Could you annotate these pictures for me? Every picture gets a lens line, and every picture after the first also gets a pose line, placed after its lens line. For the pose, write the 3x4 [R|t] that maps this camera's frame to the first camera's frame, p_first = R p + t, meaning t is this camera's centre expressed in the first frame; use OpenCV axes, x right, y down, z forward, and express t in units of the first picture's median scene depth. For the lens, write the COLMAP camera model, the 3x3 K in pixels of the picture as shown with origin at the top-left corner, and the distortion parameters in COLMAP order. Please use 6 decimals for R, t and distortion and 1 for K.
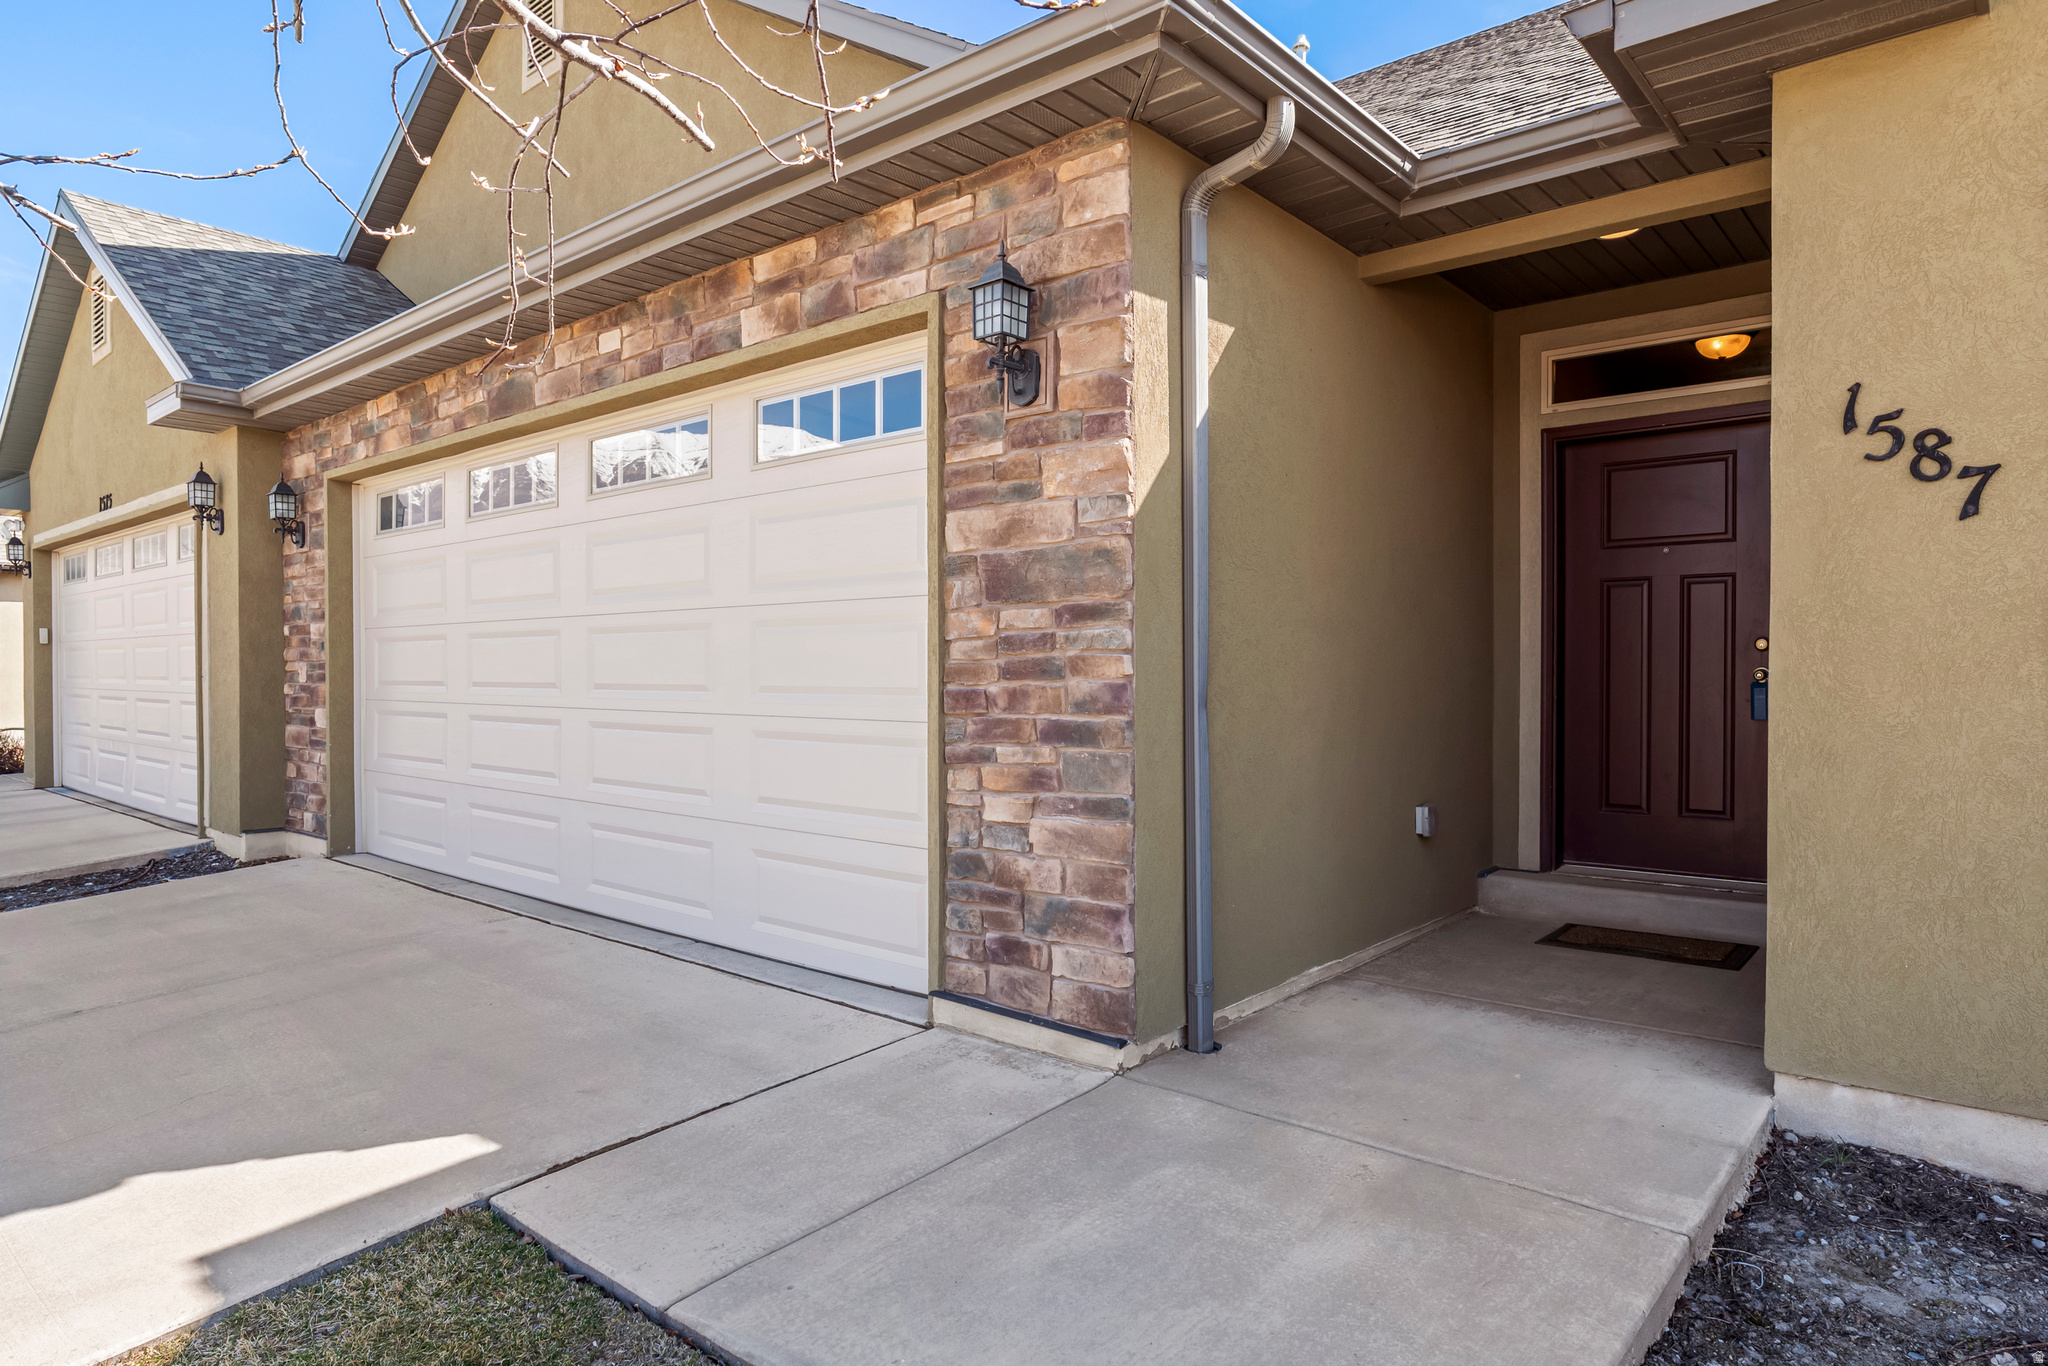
lens RADIAL K [[1181.5, 0, 1027.2], [0, 1181.5, 679.8], [0, 0, 1]] dist [0.004394, 0.008949]
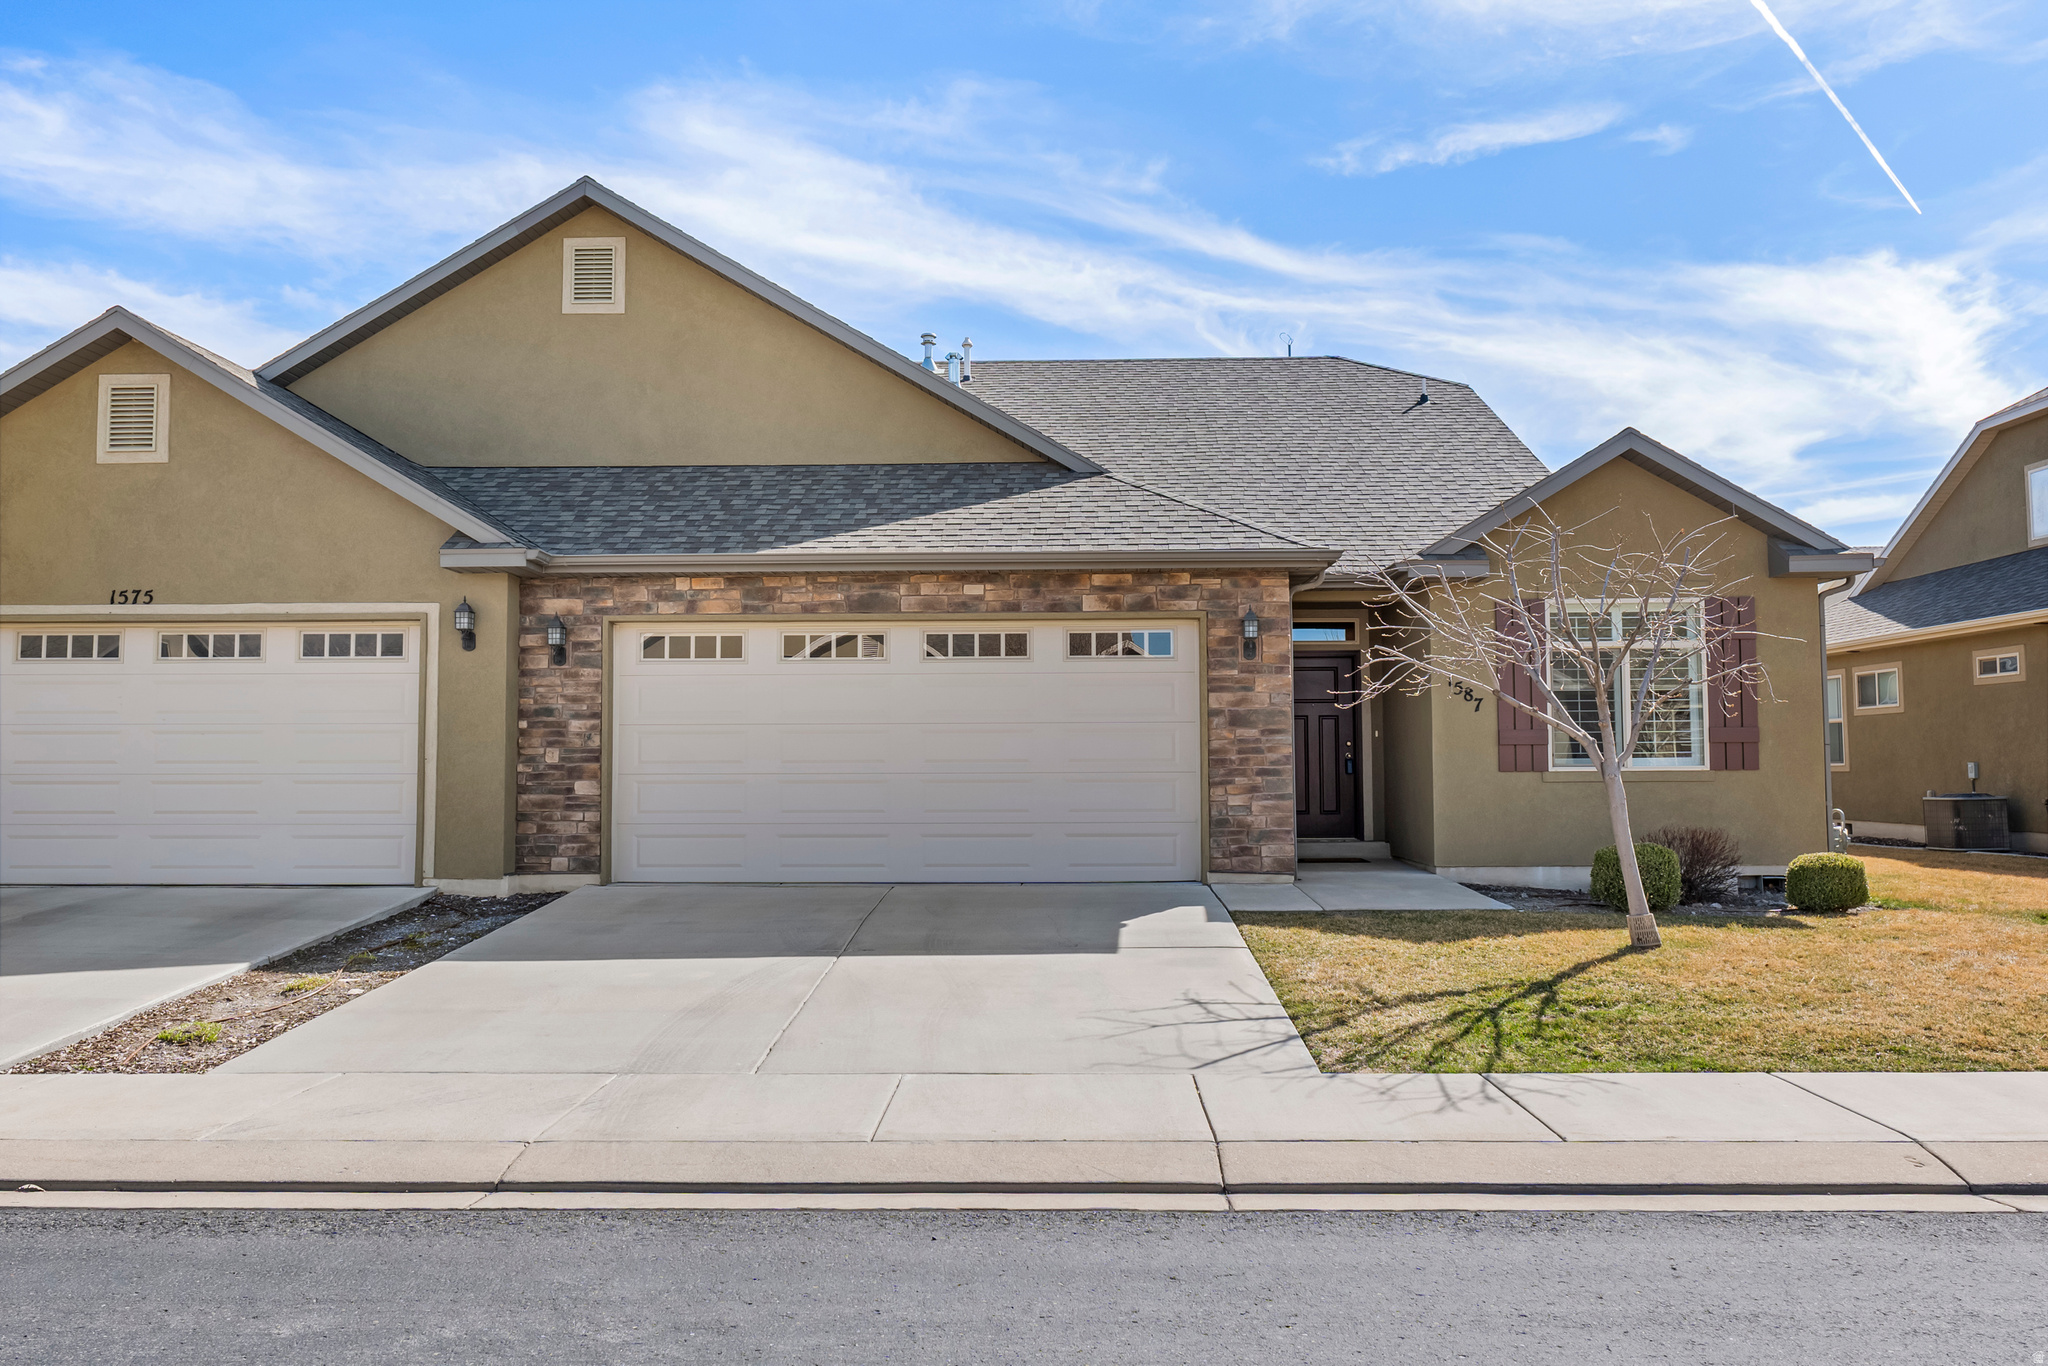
lens RADIAL K [[1620.1, 0, 1026.1], [0, 1620.1, 694.3], [0, 0, 1]] dist [0.026144, 0.003060]
pose [[0.780199, 0.025362, 0.625017, -2.789621], [0.009156, 0.998608, -0.051951, 0.052241], [-0.625465, 0.046255, 0.778880, -1.672381]]
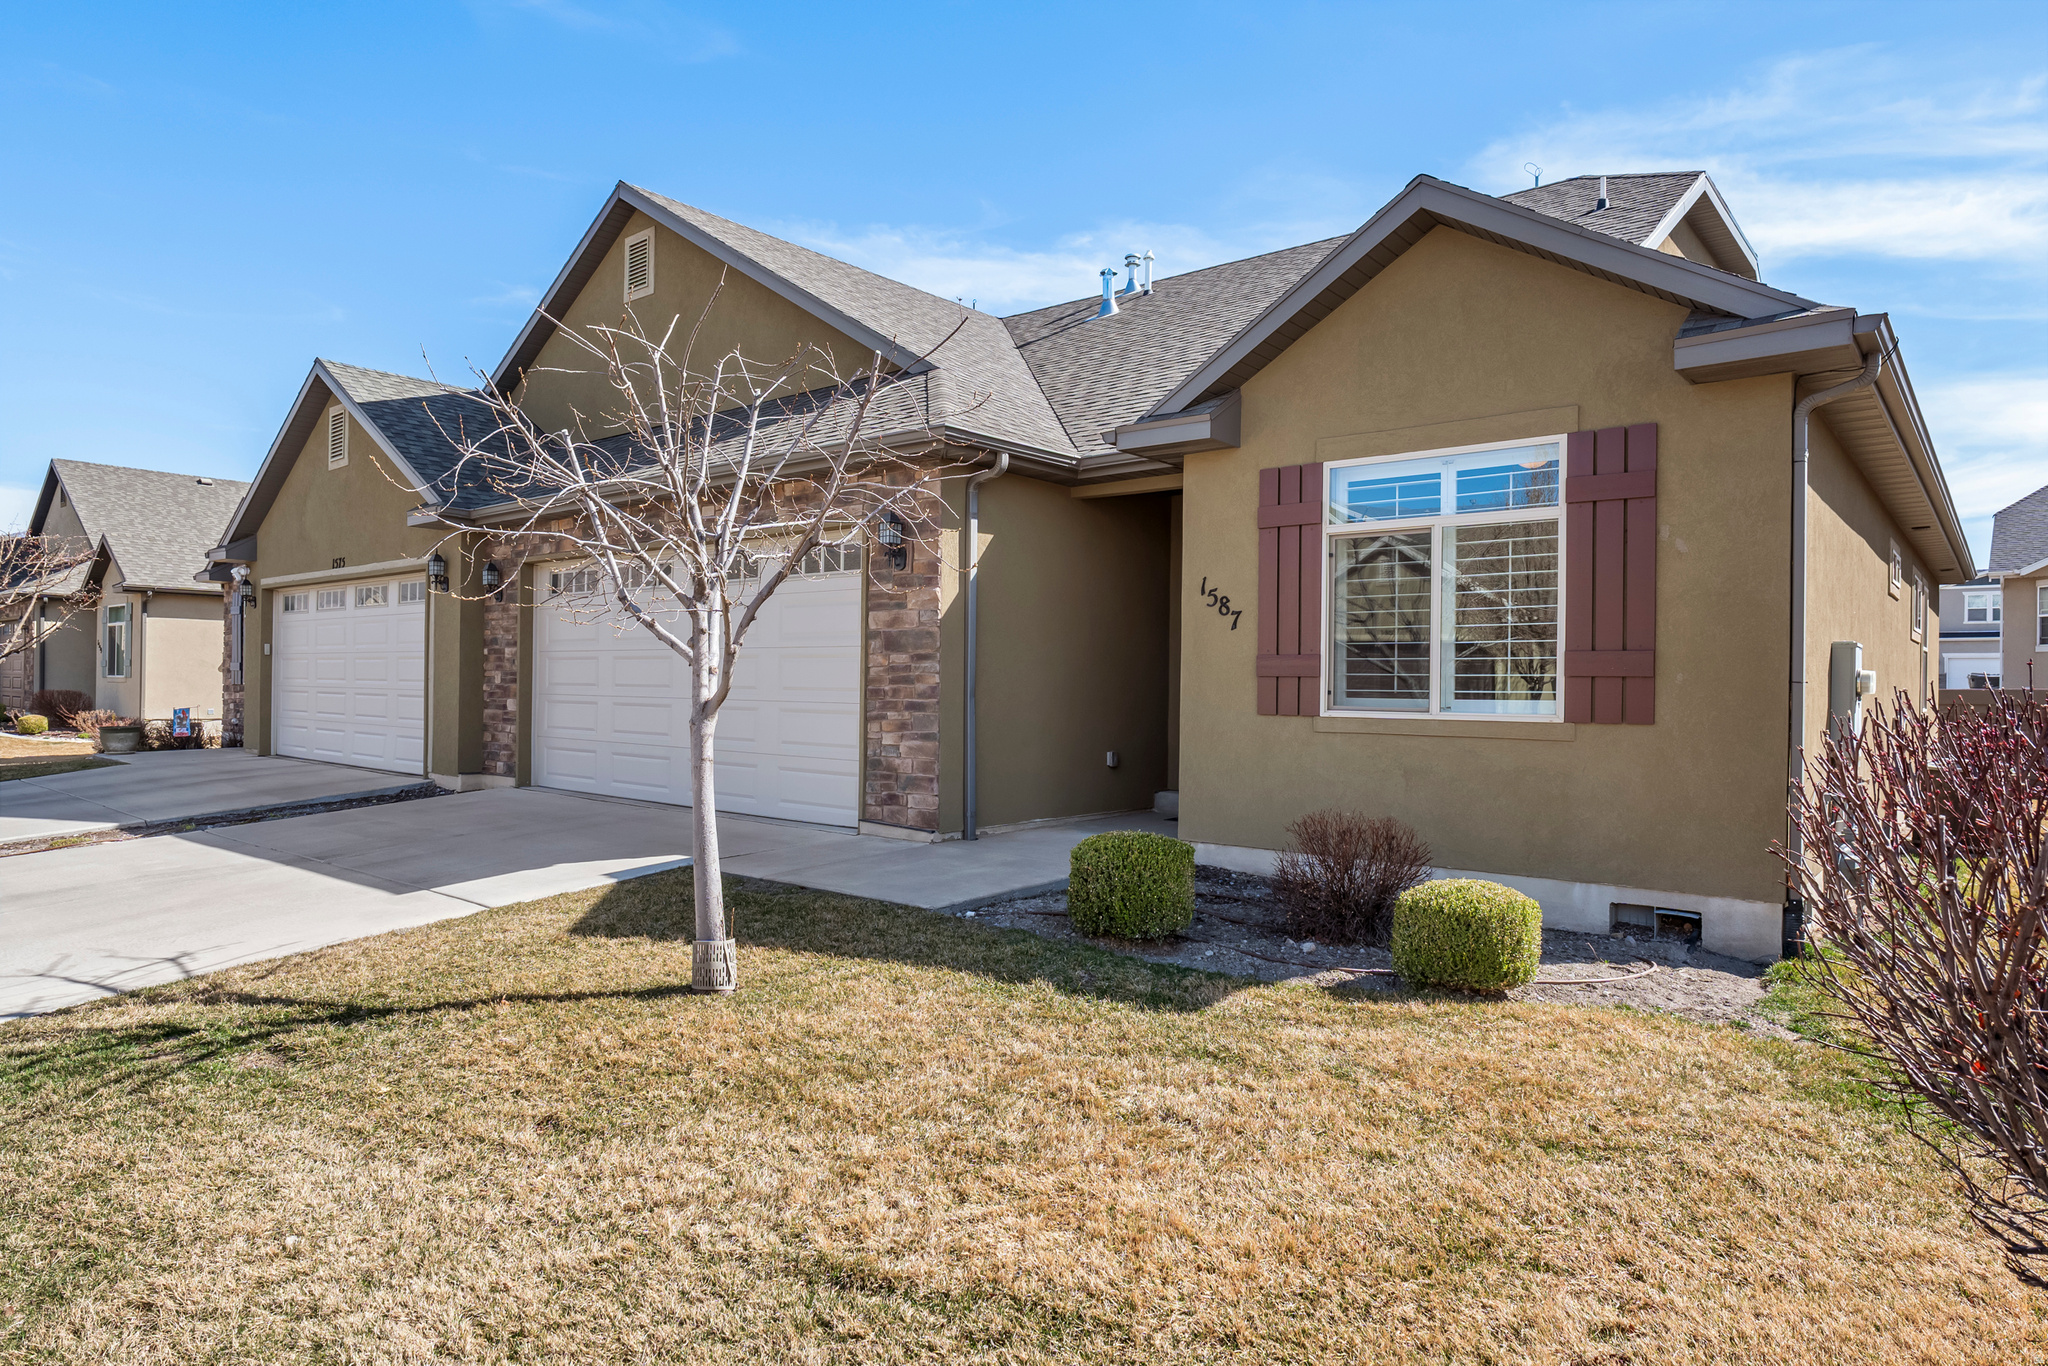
lens RADIAL K [[1181.5, 0, 1022.6], [0, 1181.5, 684.8], [0, 0, 1]] dist [0.004394, 0.008949]
pose [[0.999863, 0.015082, 0.006890, 0.223705], [-0.015011, 0.999836, -0.010167, 0.020863], [-0.007043, 0.010062, 0.999925, -1.340468]]
